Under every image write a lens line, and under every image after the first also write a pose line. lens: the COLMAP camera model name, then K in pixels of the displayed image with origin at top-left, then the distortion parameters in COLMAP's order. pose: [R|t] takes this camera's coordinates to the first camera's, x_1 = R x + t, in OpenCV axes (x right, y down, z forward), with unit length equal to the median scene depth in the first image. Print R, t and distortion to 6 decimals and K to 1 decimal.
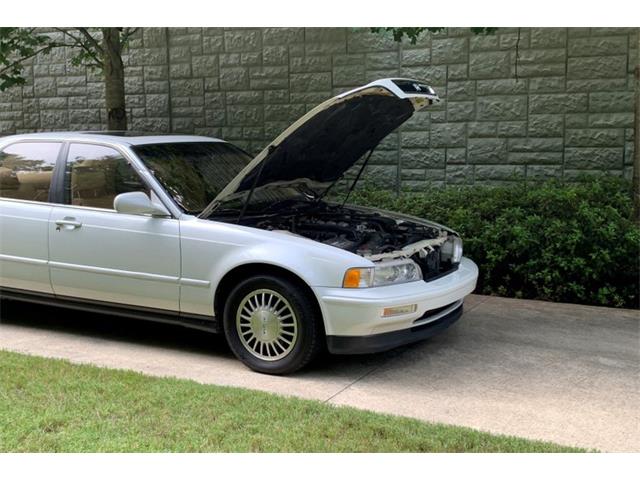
lens RADIAL K [[855.3, 0, 301.1], [0, 855.3, 261.3], [0, 0, 1]] dist [0.110864, 0.000000]
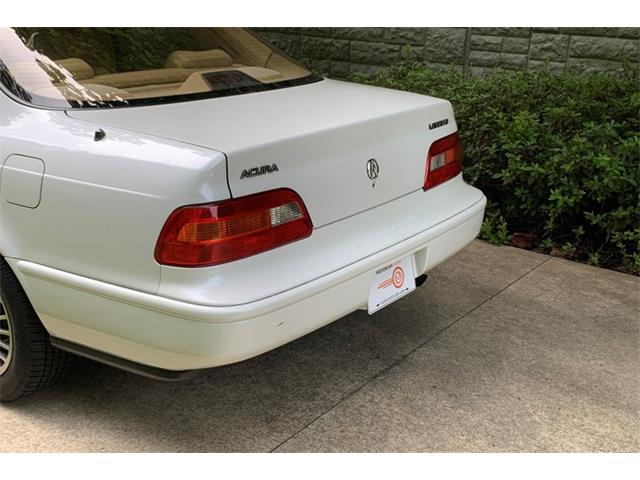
lens RADIAL K [[800.3, 0, 321.1], [0, 800.3, 253.1], [0, 0, 1]] dist [0.075412, 0.000000]
pose [[0.990580, 0.079657, -0.111385, 0.091019], [-0.057393, 0.980018, 0.190451, -0.053741], [0.124330, -0.182264, 0.975357, 0.299409]]
